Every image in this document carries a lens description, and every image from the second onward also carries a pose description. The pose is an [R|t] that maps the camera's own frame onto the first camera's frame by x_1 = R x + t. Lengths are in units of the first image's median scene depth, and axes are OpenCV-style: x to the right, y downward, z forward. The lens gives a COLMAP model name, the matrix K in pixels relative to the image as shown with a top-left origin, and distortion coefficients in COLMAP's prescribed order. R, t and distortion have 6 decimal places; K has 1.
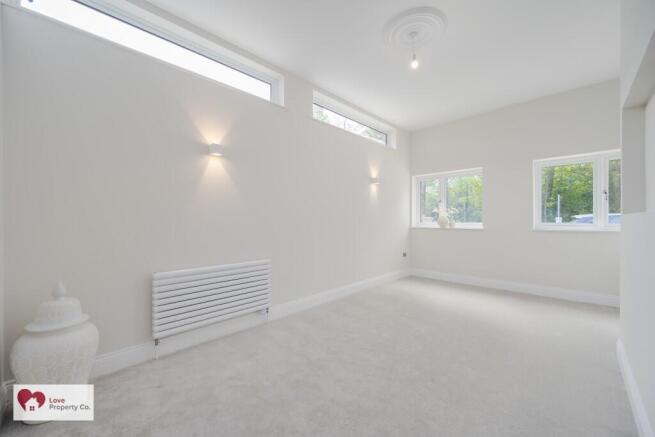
lens RADIAL K [[259.9, 0, 326.0], [0, 259.9, 217.7], [0, 0, 1]] dist [-0.001607, 0.000186]
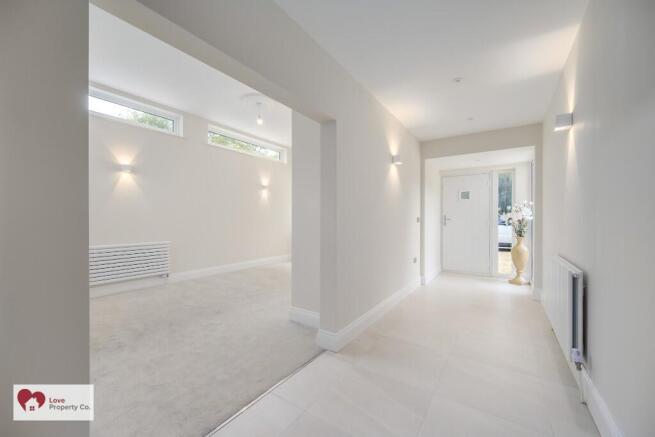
lens RADIAL K [[259.9, 0, 328.5], [0, 259.9, 219.1], [0, 0, 1]] dist [-0.001607, 0.000186]
pose [[0.982444, -0.001327, 0.186555, 0.363227], [-0.000707, 0.999941, 0.010839, 0.012551], [-0.186558, -0.010781, 0.982385, -0.569083]]
